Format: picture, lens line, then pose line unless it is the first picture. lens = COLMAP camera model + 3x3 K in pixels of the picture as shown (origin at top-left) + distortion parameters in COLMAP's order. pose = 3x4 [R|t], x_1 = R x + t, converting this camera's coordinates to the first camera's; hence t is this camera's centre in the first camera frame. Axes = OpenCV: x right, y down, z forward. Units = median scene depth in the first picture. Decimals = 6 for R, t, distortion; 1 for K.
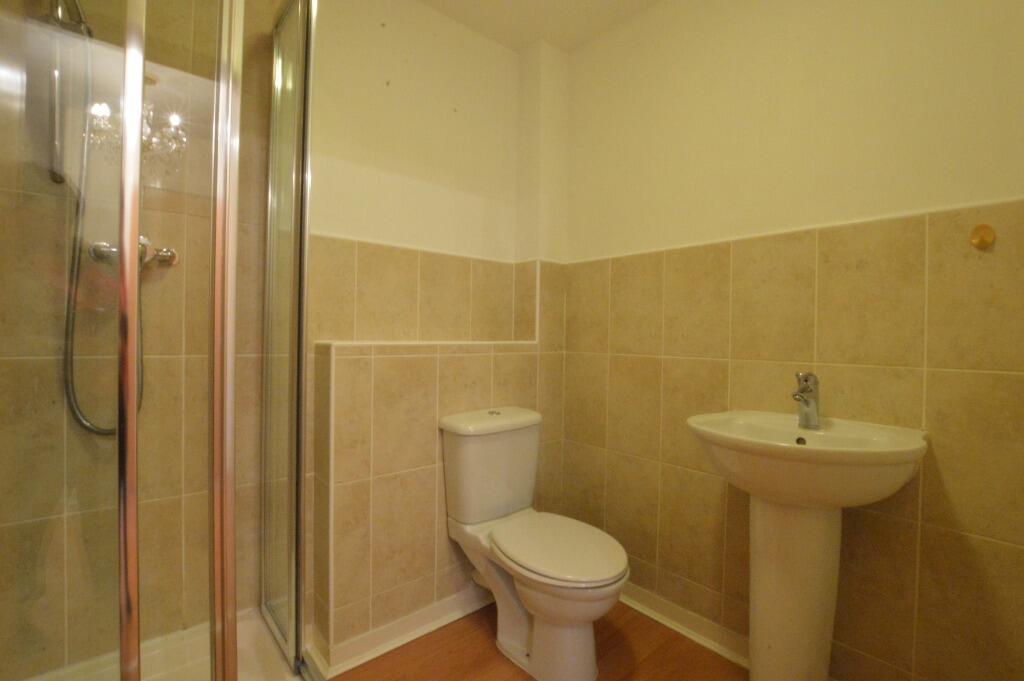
lens RADIAL K [[446.1, 0, 512.0], [0, 446.1, 340.5], [0, 0, 1]] dist [0.000510, 0.000337]
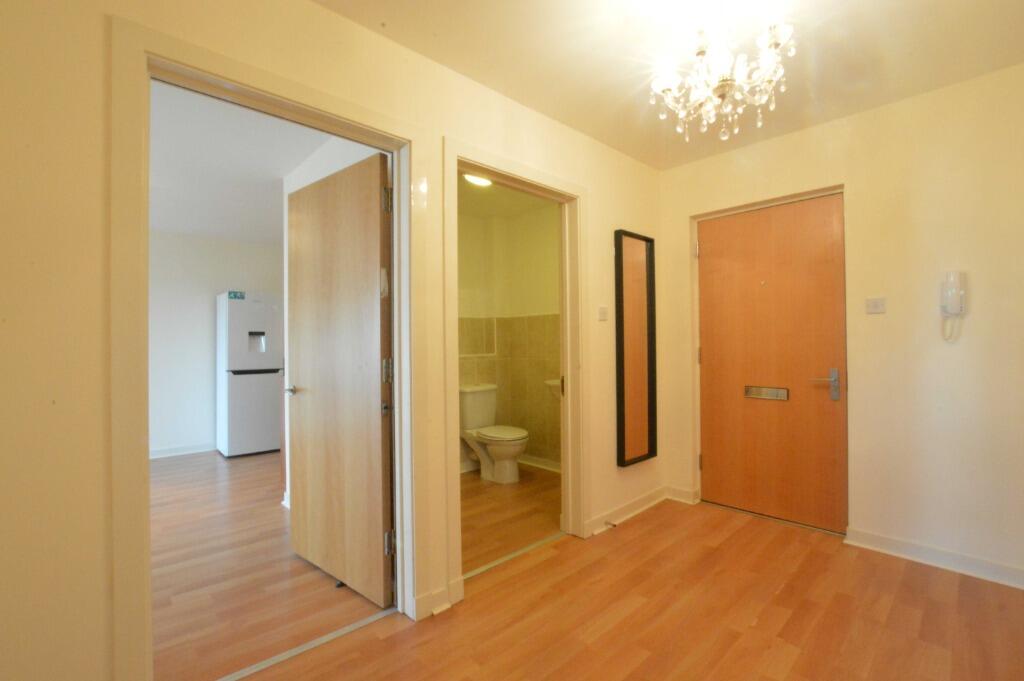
lens RADIAL K [[446.1, 0, 512.0], [0, 446.1, 340.5], [0, 0, 1]] dist [0.000510, 0.000337]
pose [[0.998496, -0.030349, 0.045666, 0.040030], [0.031216, 0.999343, -0.018392, -0.022231], [-0.045078, 0.019790, 0.998787, -1.261460]]
